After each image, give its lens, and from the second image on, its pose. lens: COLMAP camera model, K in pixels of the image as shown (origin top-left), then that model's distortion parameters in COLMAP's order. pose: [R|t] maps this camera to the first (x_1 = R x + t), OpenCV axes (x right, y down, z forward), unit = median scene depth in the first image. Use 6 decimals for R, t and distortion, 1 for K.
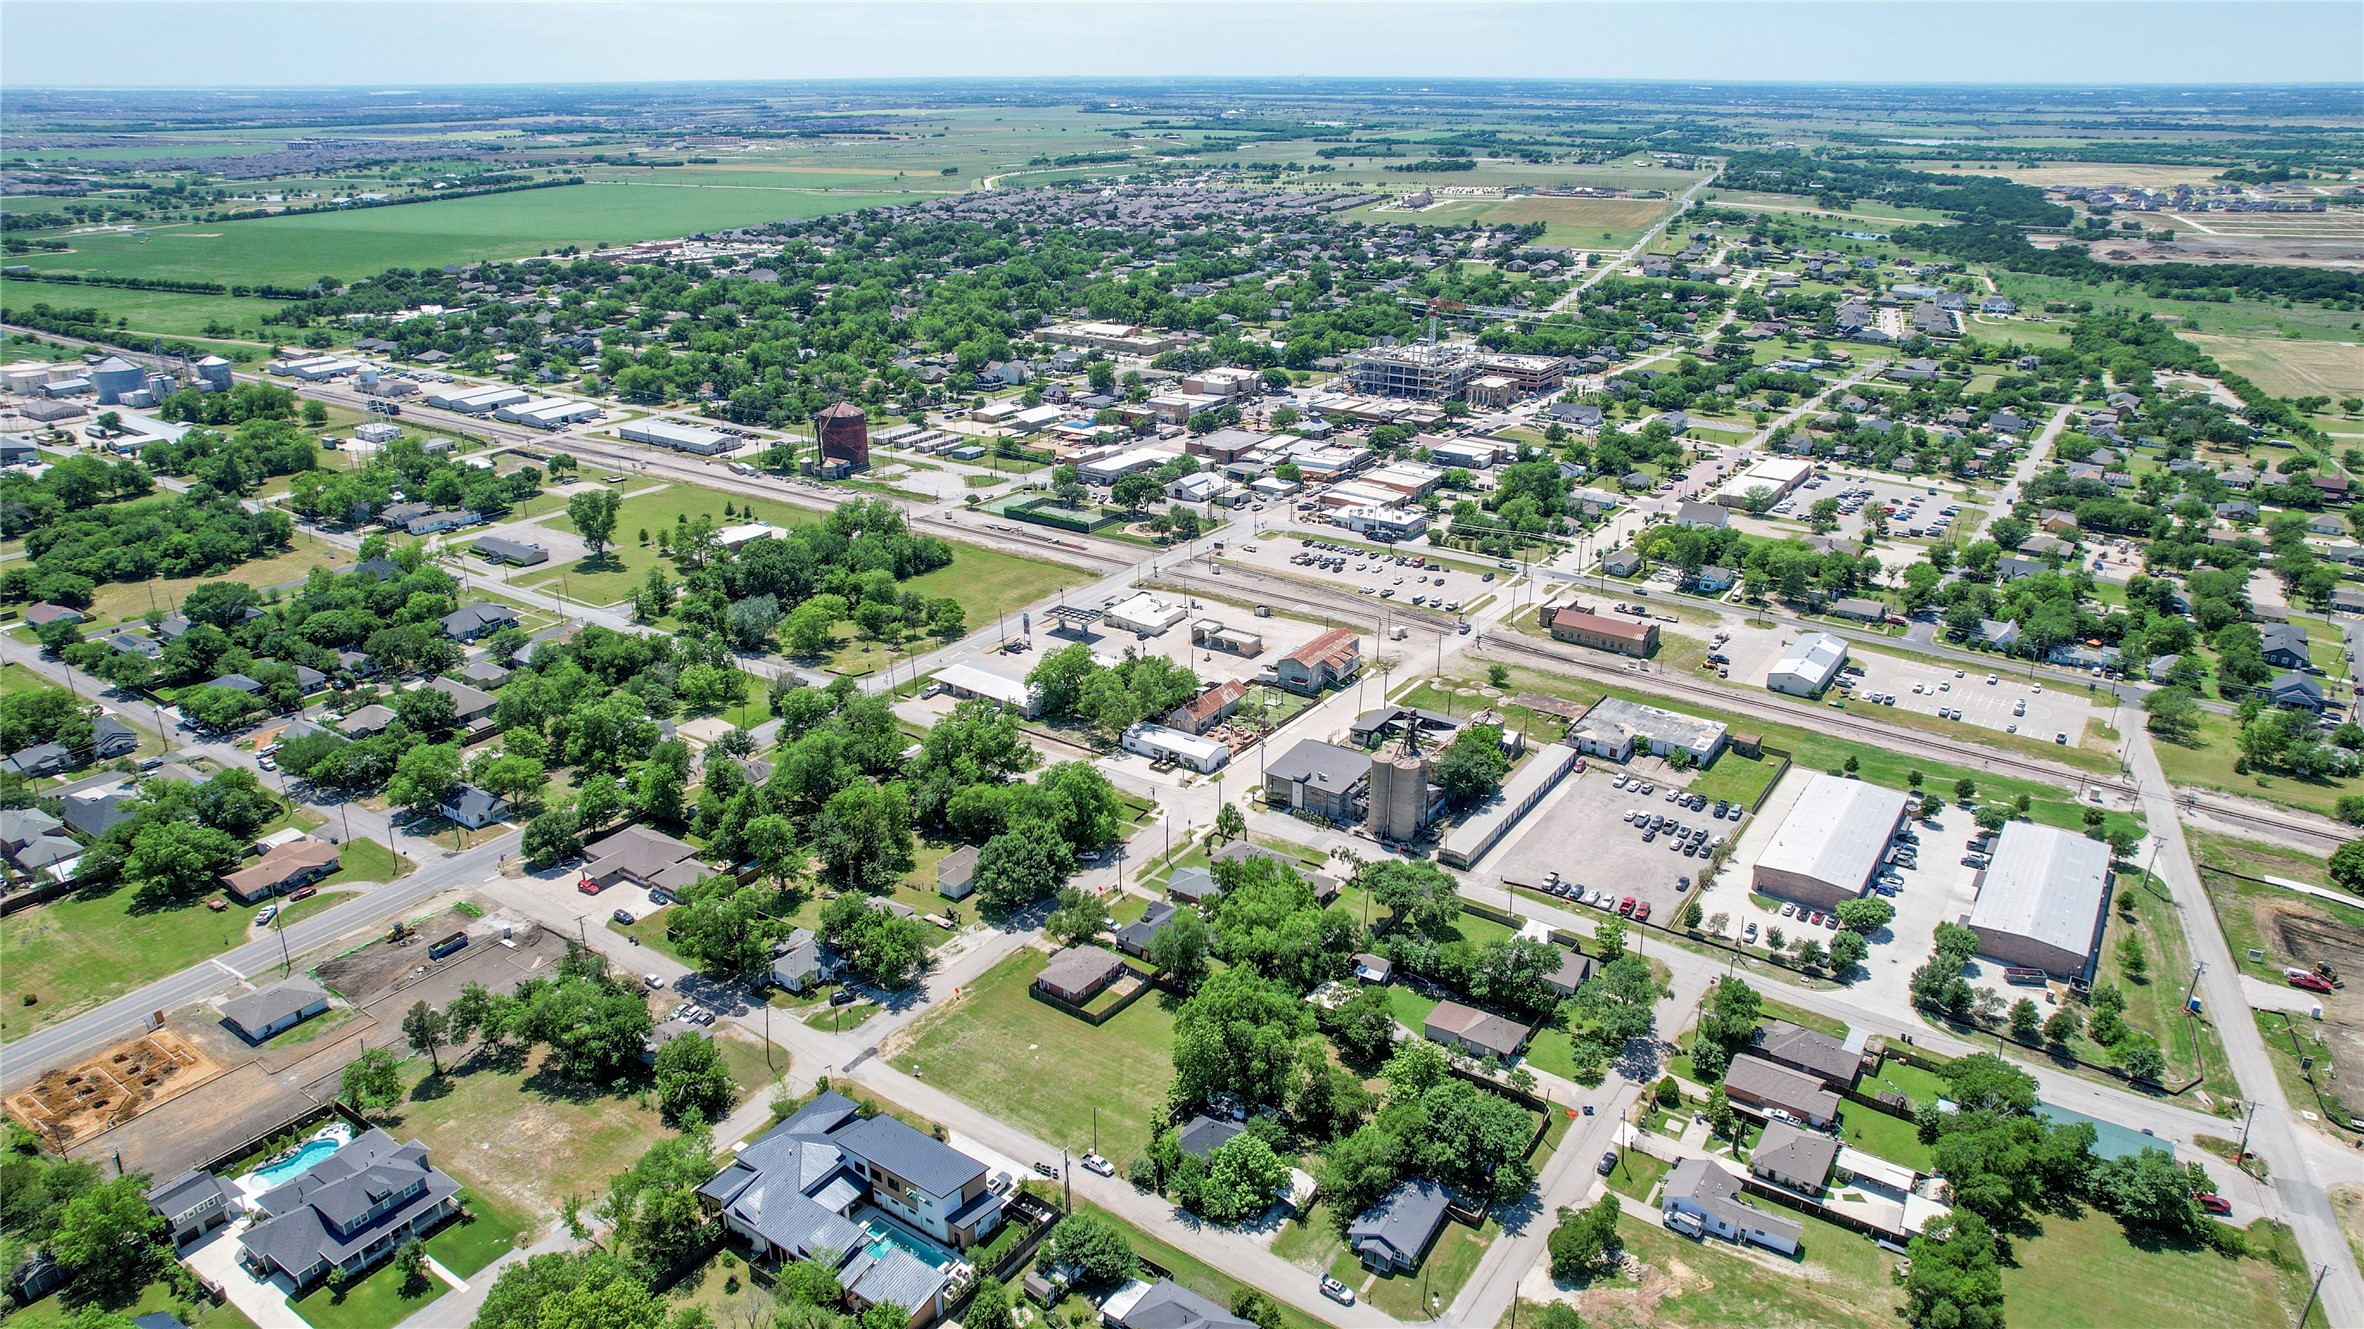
lens RADIAL K [[1510.4, 0, 1189.8], [0, 1510.4, 660.7], [0, 0, 1]] dist [-0.078957, 0.074220]
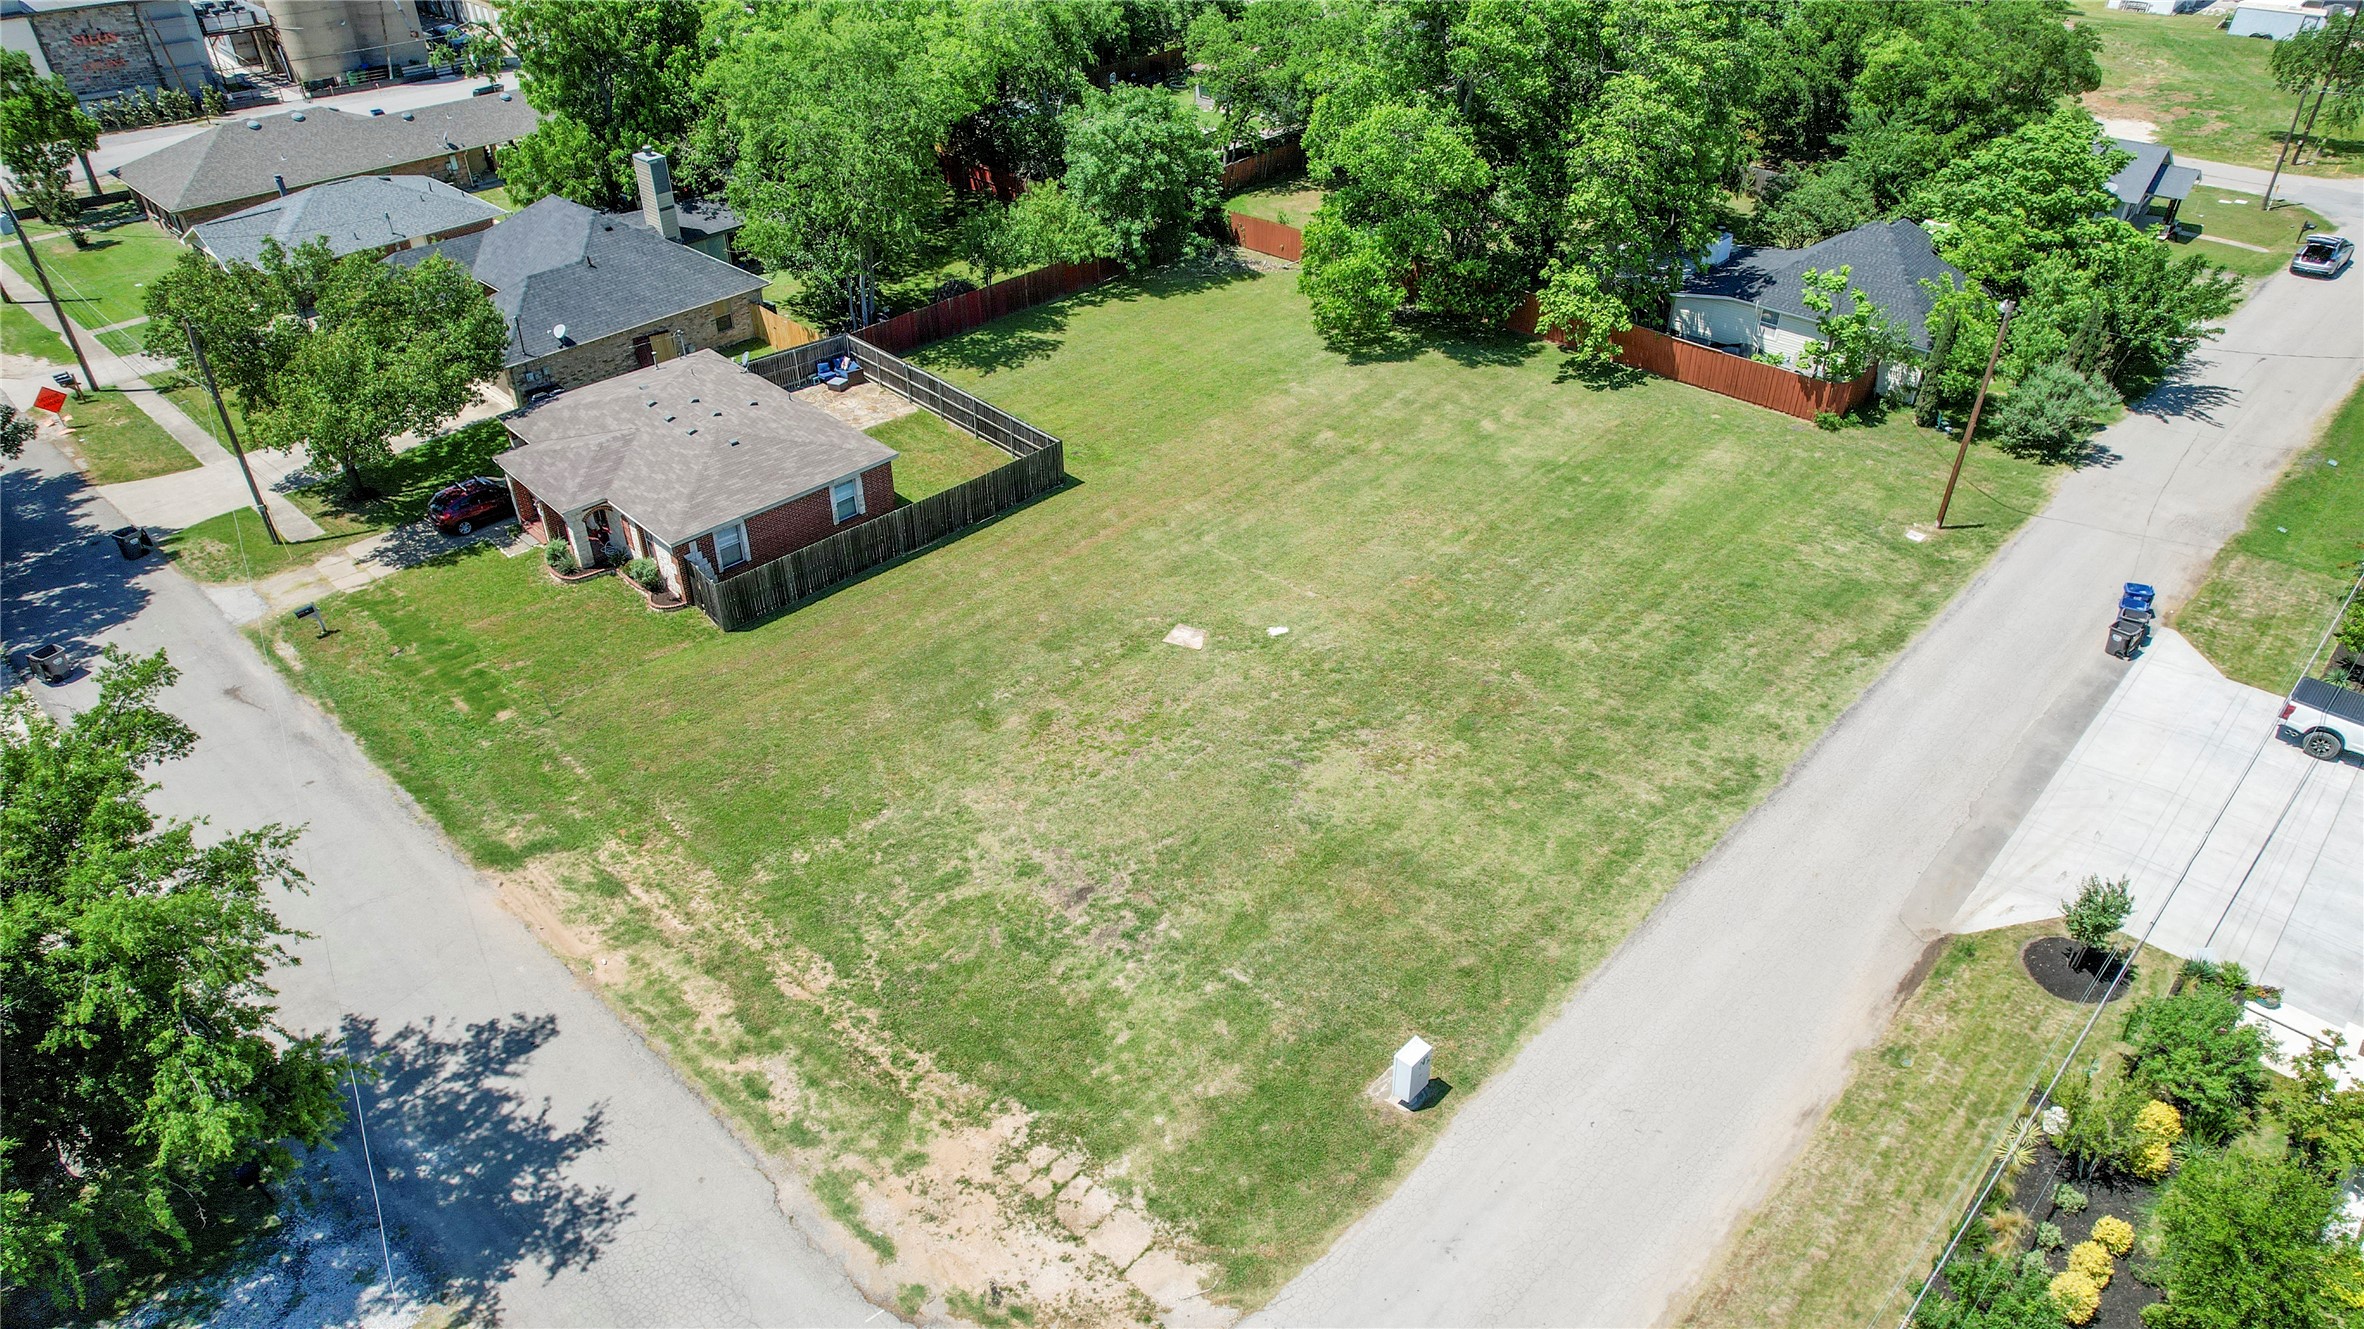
lens RADIAL K [[1510.4, 0, 1191.6], [0, 1510.4, 671.9], [0, 0, 1]] dist [-0.078957, 0.074220]
pose [[0.153076, -0.565502, 0.810416, -0.249613], [0.363167, 0.794888, 0.486070, 0.153215], [-0.919063, 0.219911, 0.327050, 0.872441]]
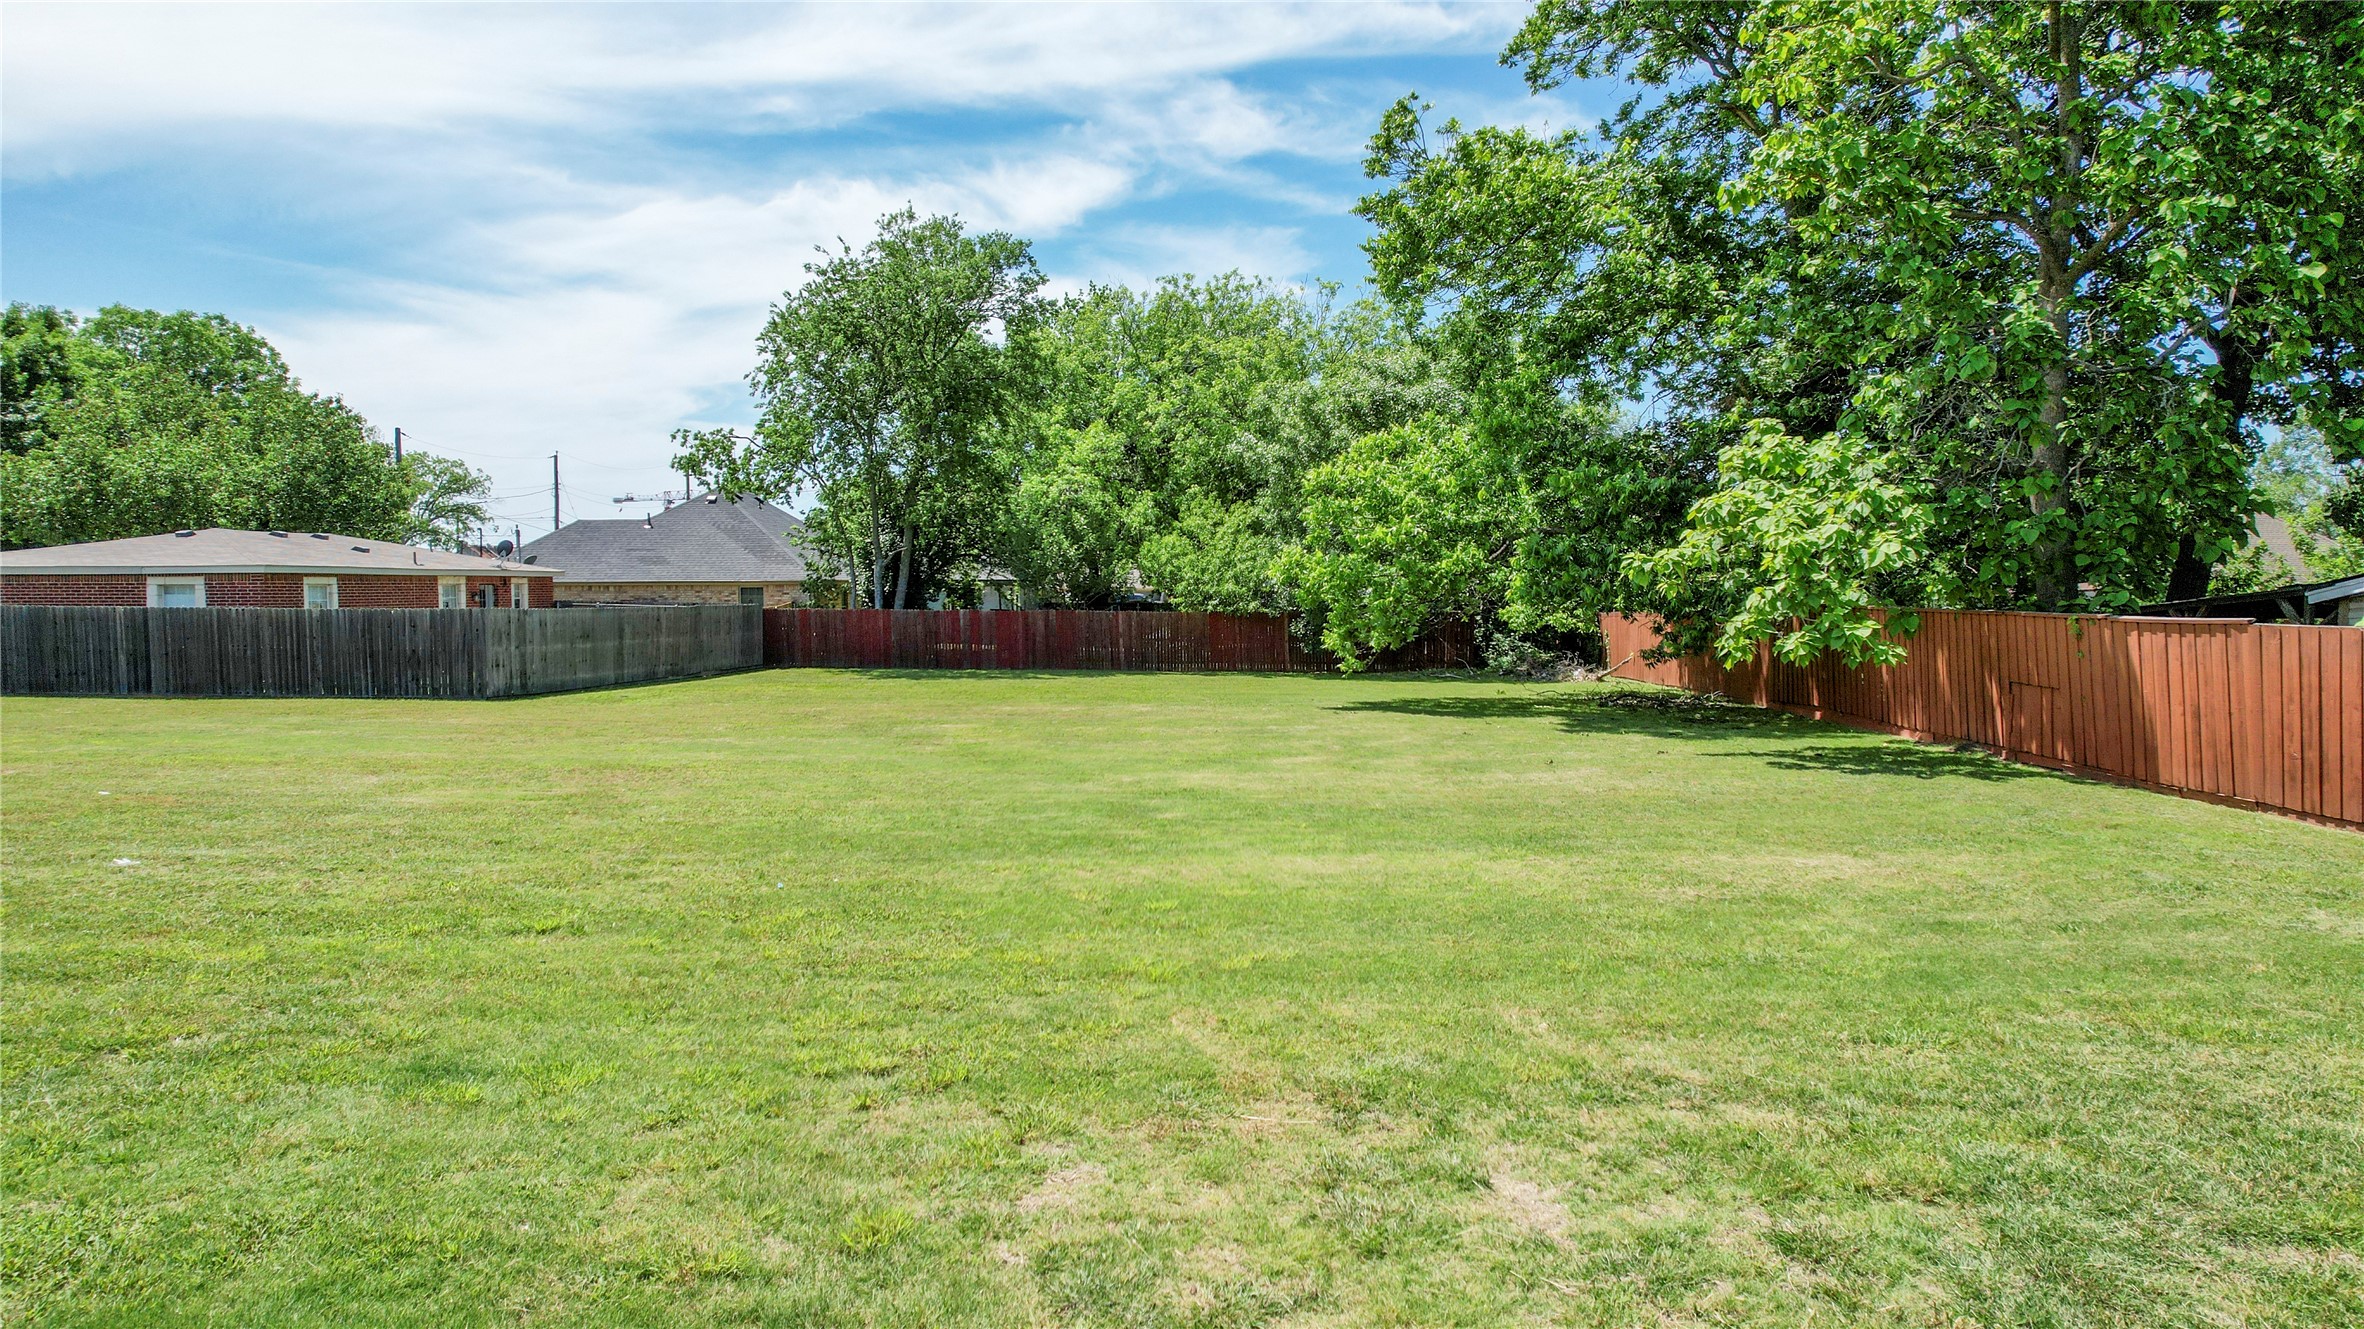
lens RADIAL K [[1510.4, 0, 1189.1], [0, 1510.4, 664.1], [0, 0, 1]] dist [-0.078957, 0.074220]
pose [[0.841207, -0.033600, 0.539669, -0.075707], [0.204273, 0.943852, -0.259644, 0.268709], [-0.500644, 0.328654, 0.800839, 0.837112]]
